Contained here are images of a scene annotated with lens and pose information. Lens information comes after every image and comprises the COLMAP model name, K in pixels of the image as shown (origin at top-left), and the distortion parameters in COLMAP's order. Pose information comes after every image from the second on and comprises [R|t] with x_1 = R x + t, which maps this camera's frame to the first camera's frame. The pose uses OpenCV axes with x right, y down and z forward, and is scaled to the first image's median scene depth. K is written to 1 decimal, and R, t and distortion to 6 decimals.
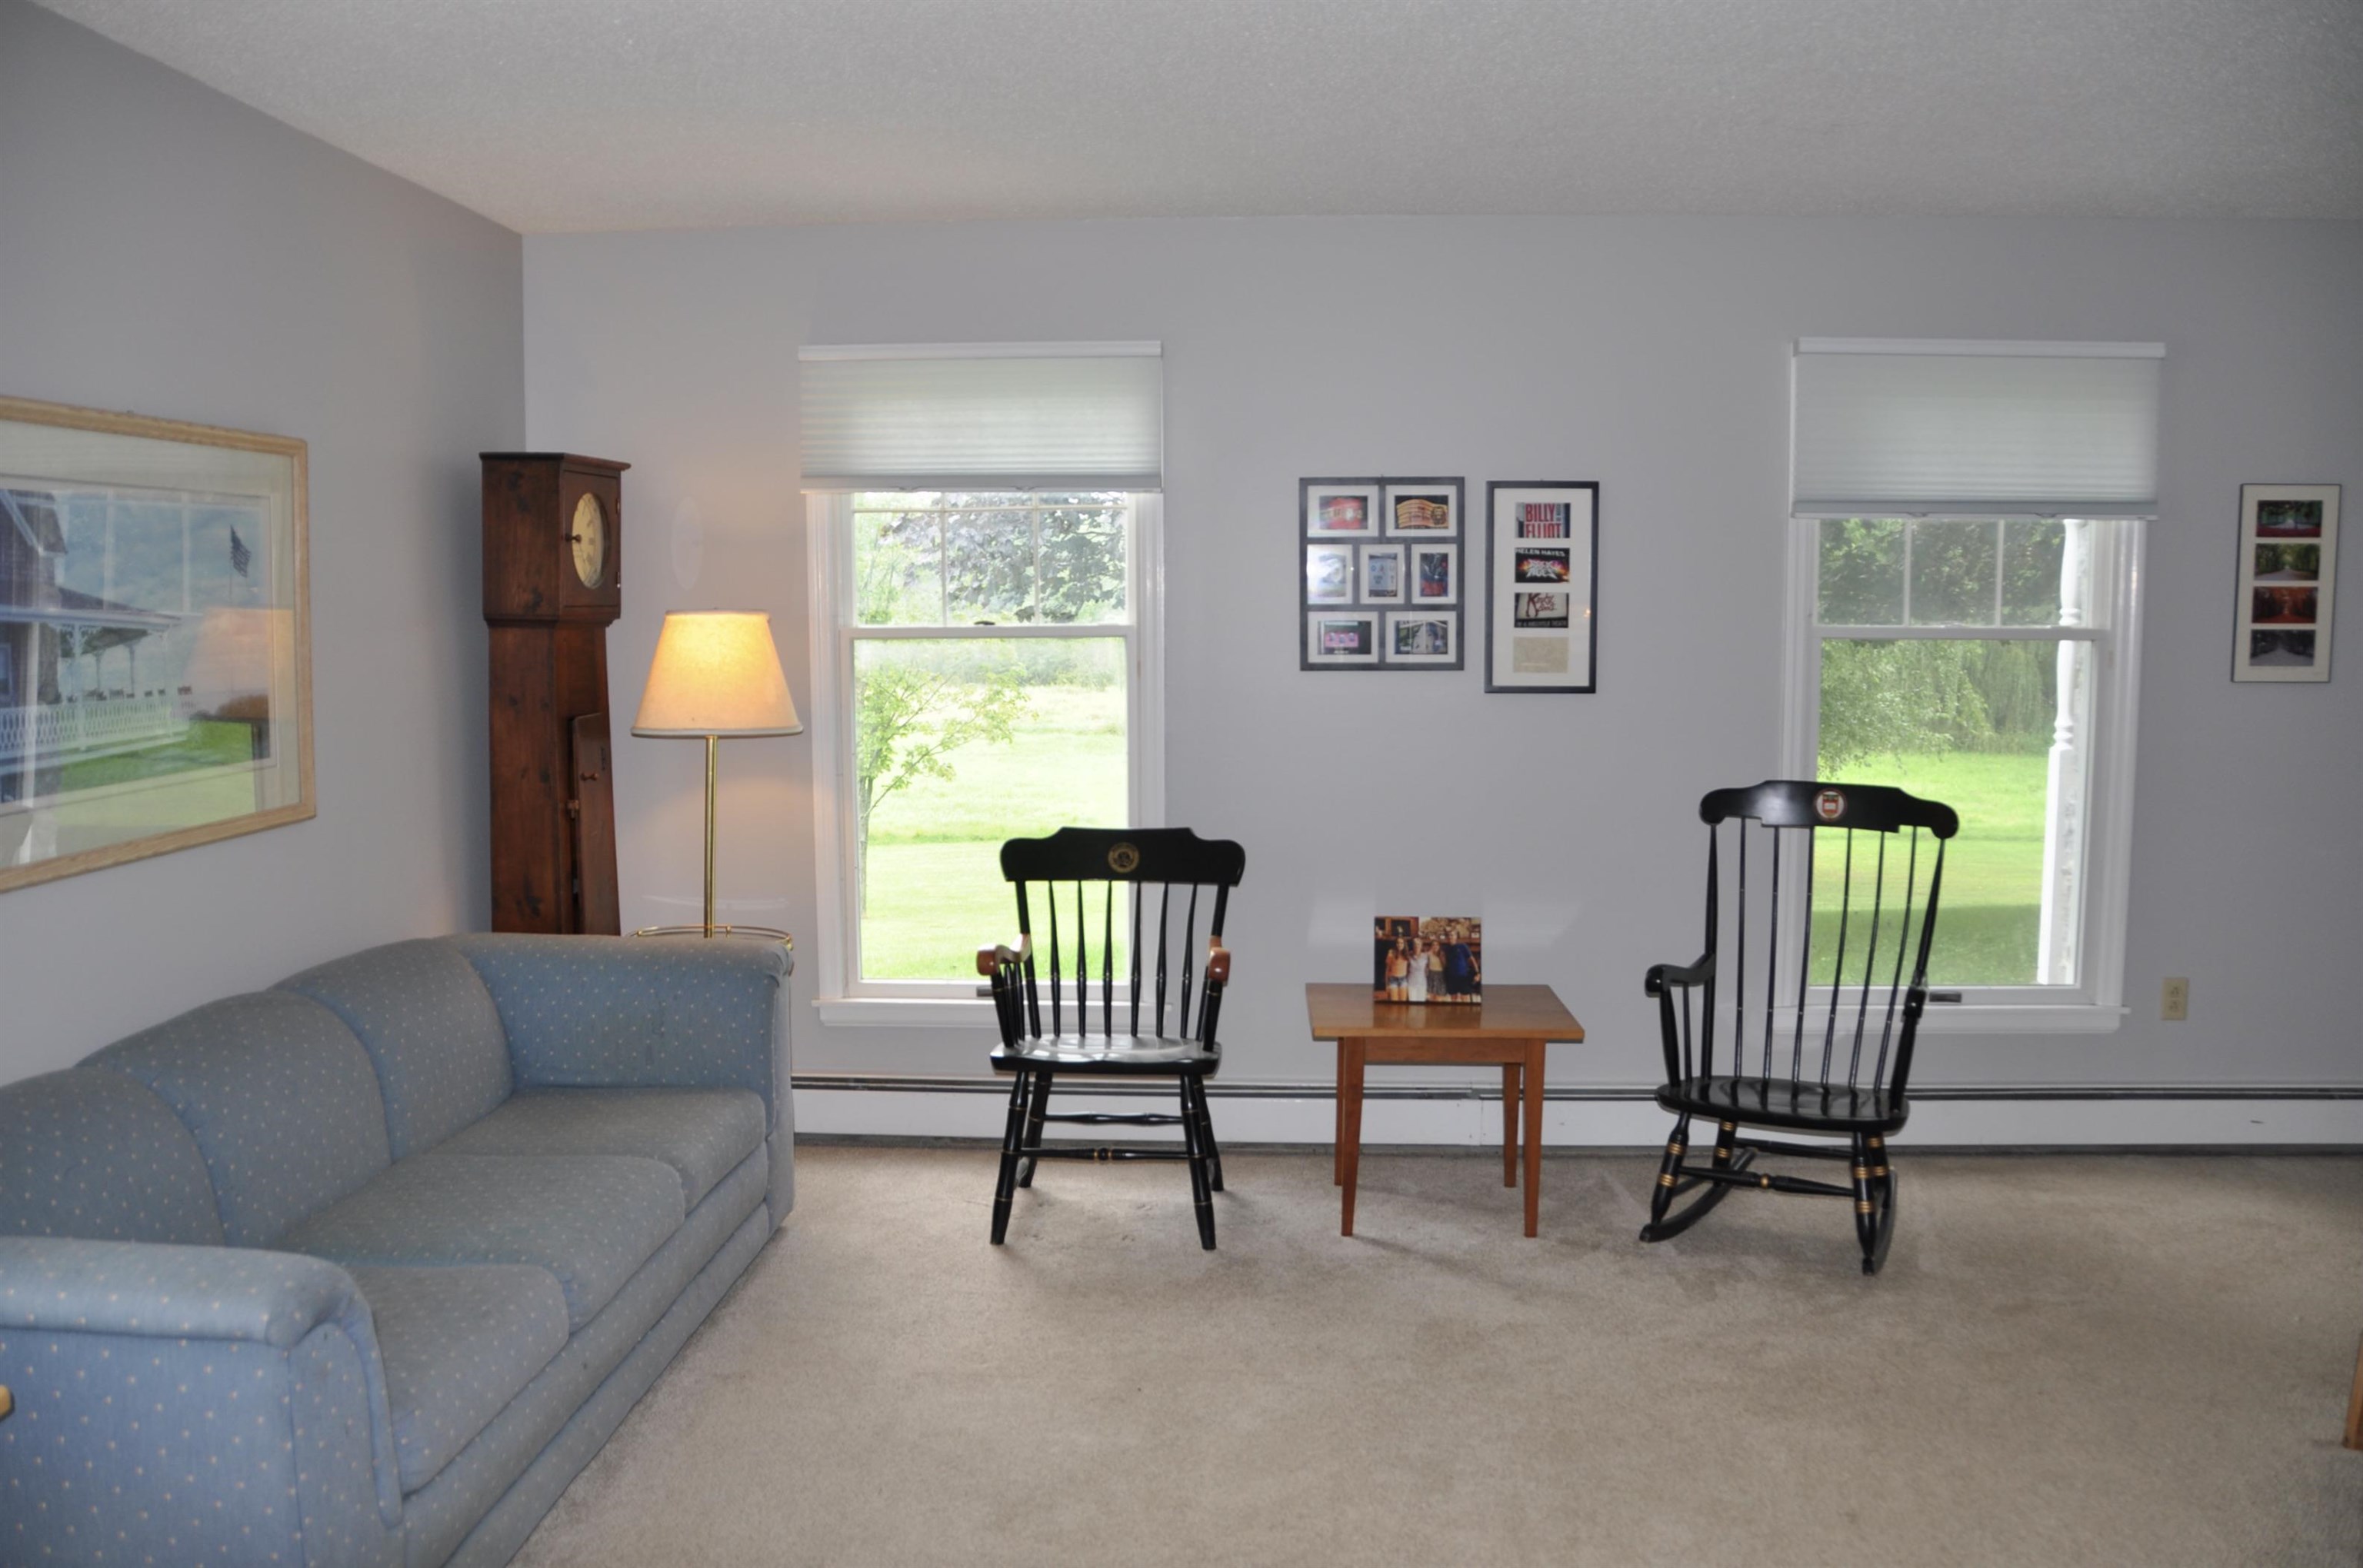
lens RADIAL K [[1851.4, 0, 1176.3], [0, 1851.4, 820.2], [0, 0, 1]] dist [-0.159813, 0.118007]
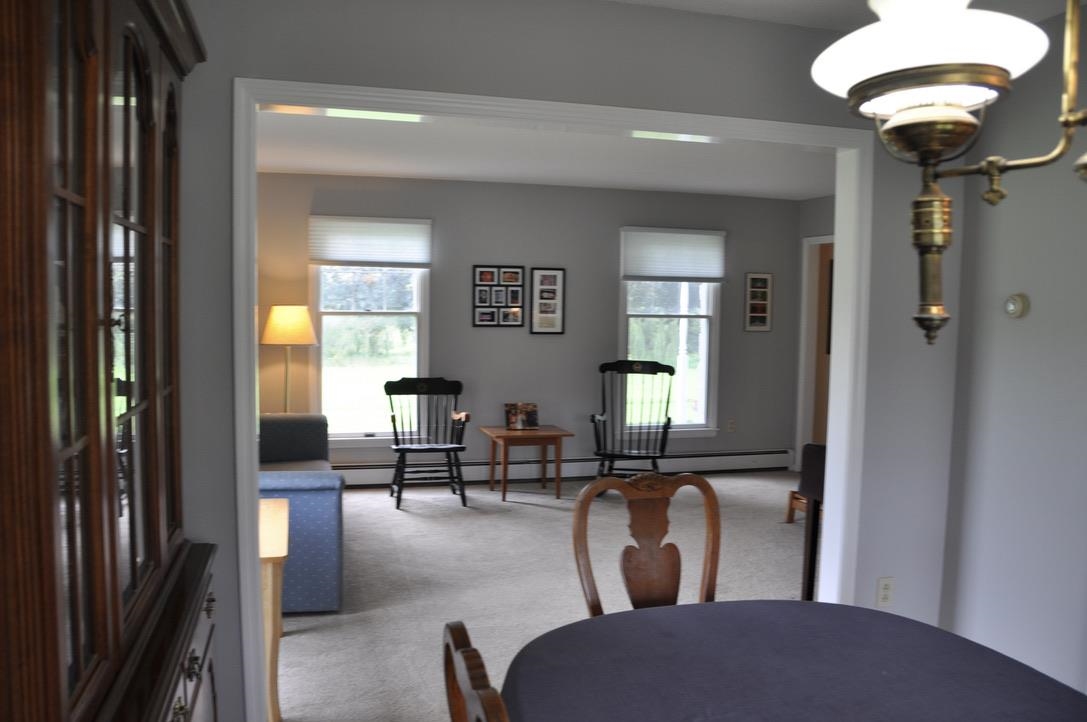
lens RADIAL K [[851.8, 0, 541.1], [0, 851.8, 377.7], [0, 0, 1]] dist [-0.159813, 0.118007]
pose [[0.945629, -0.011305, 0.325051, -0.295112], [0.022958, 0.999223, -0.032036, 0.053590], [-0.324436, 0.037757, 0.945154, -0.390961]]
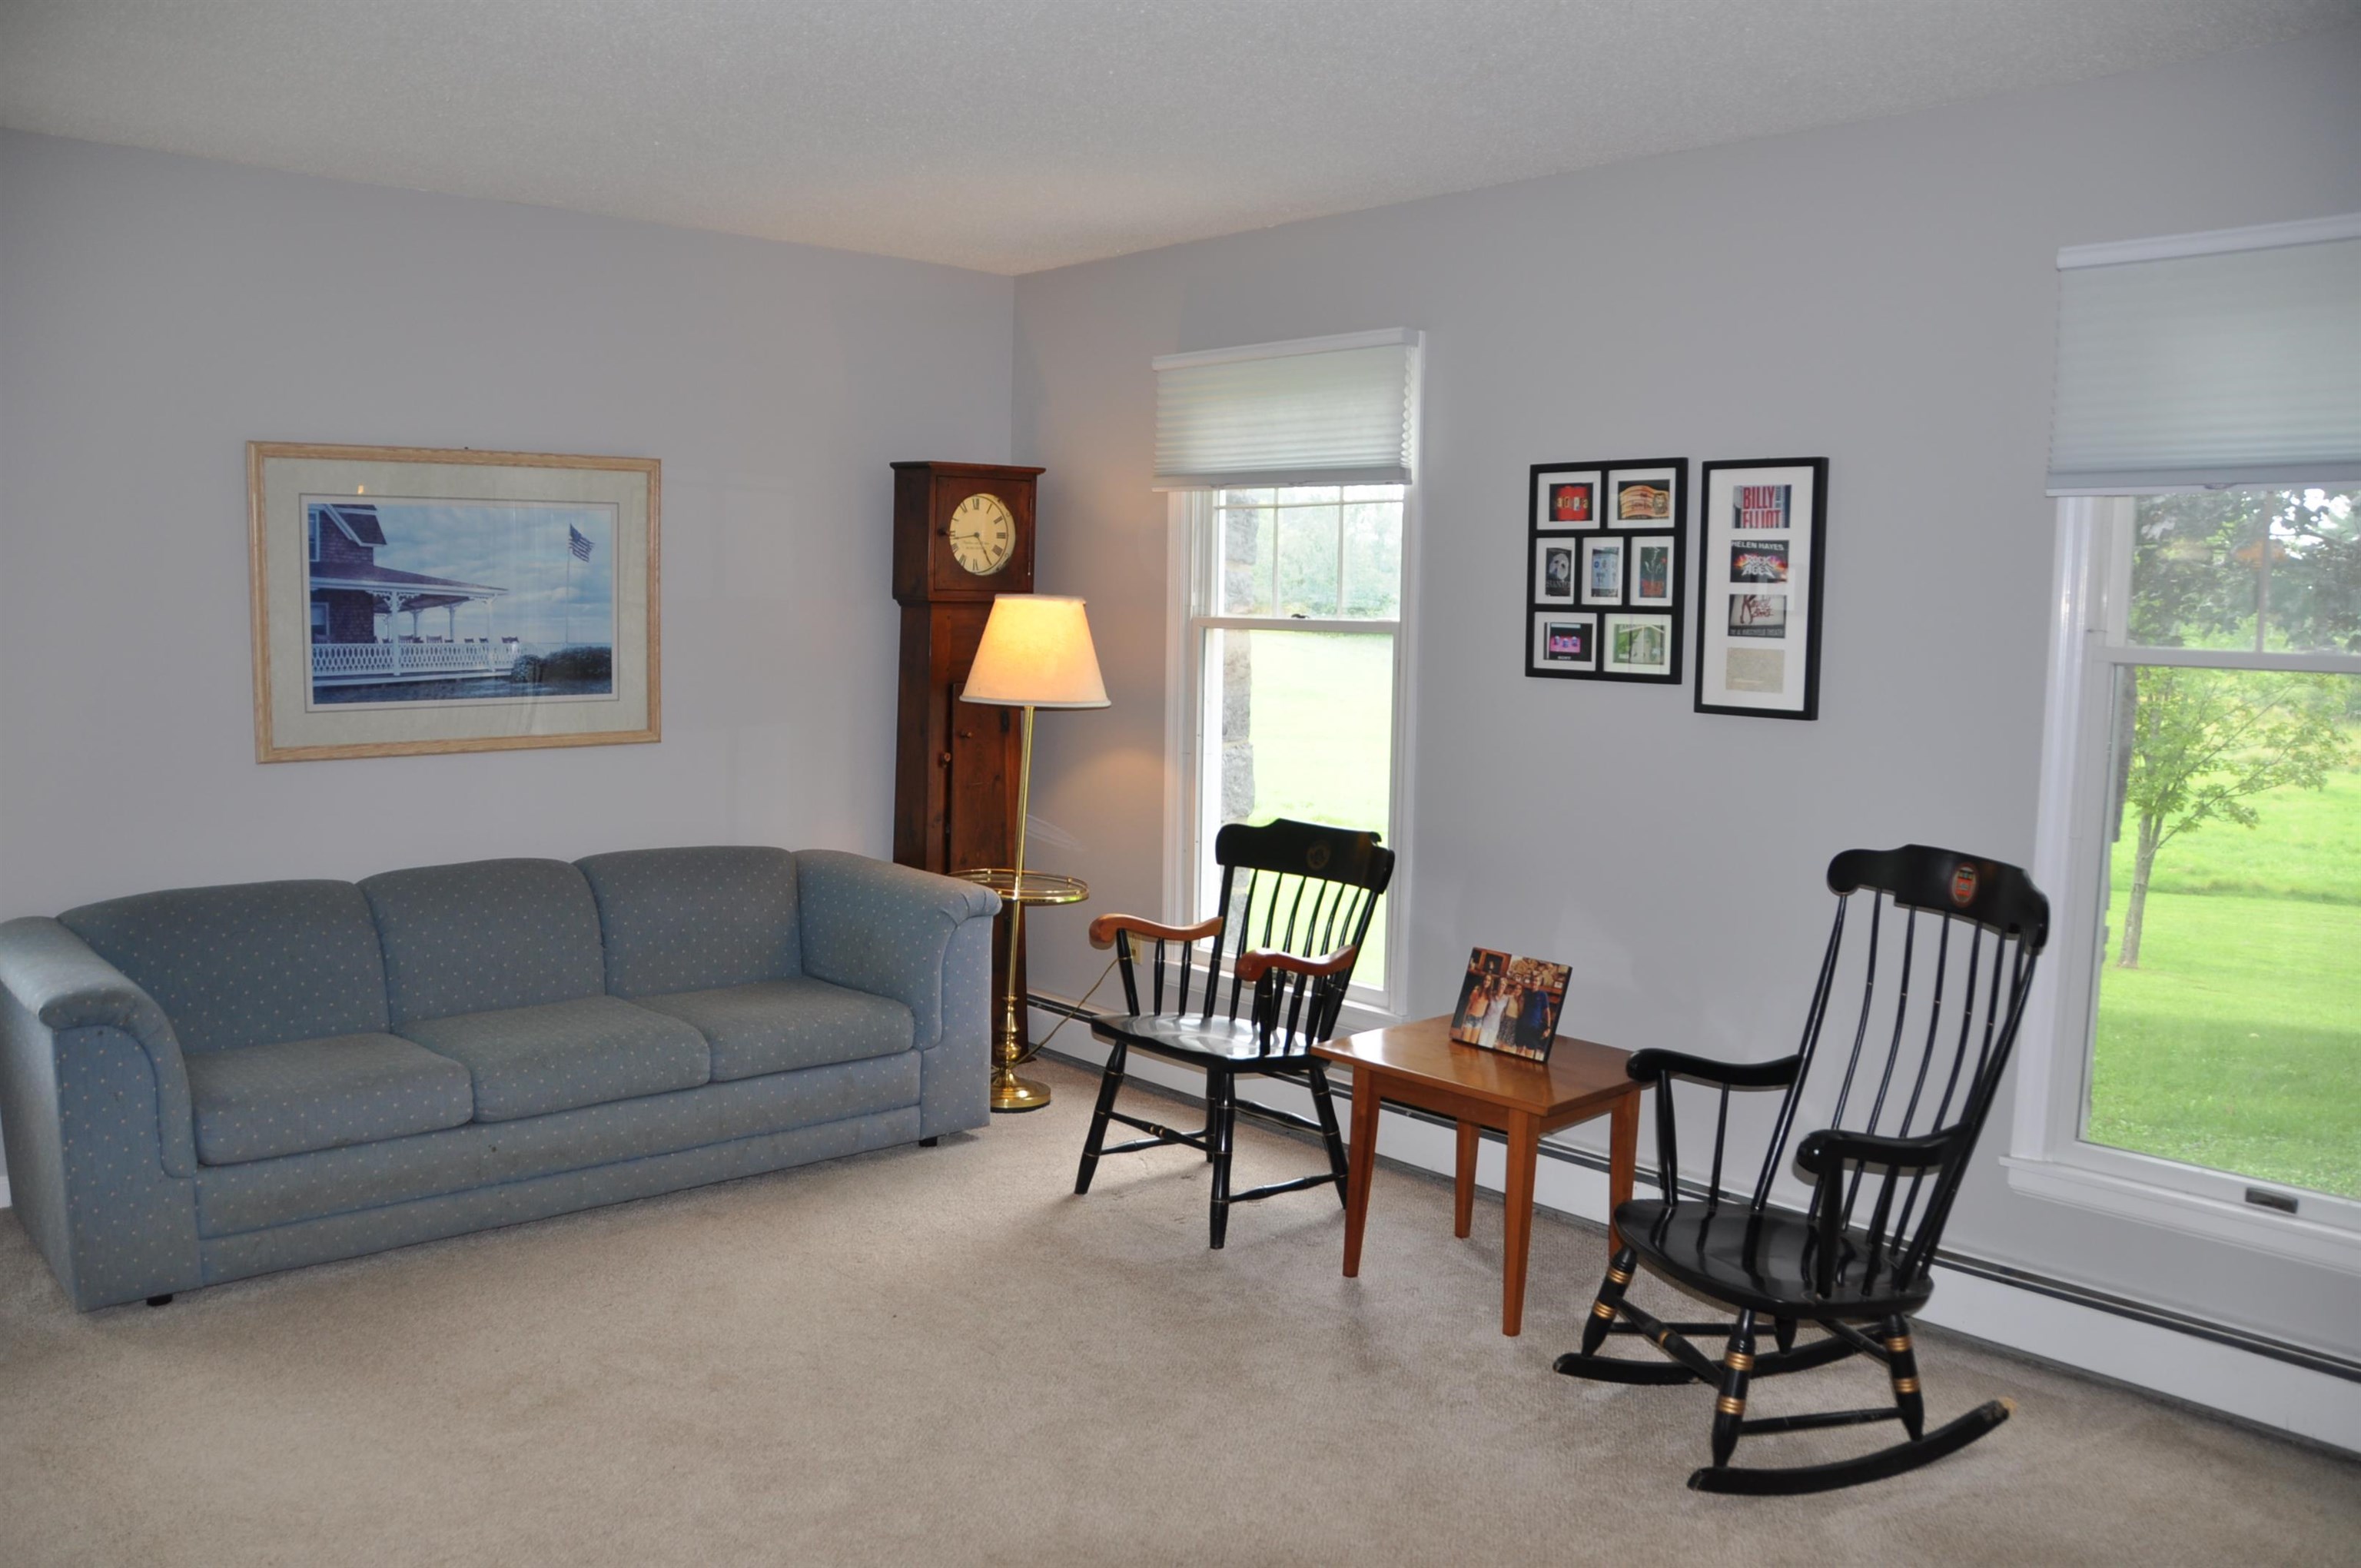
lens RADIAL K [[1850.2, 0, 1175.3], [0, 1850.2, 820.2], [0, 0, 1]] dist [-0.159813, 0.118007]
pose [[0.706980, 0.099633, -0.700181, 0.598592], [-0.102504, 0.994009, 0.037945, -0.027460], [0.699766, 0.044945, 0.712957, 0.239673]]
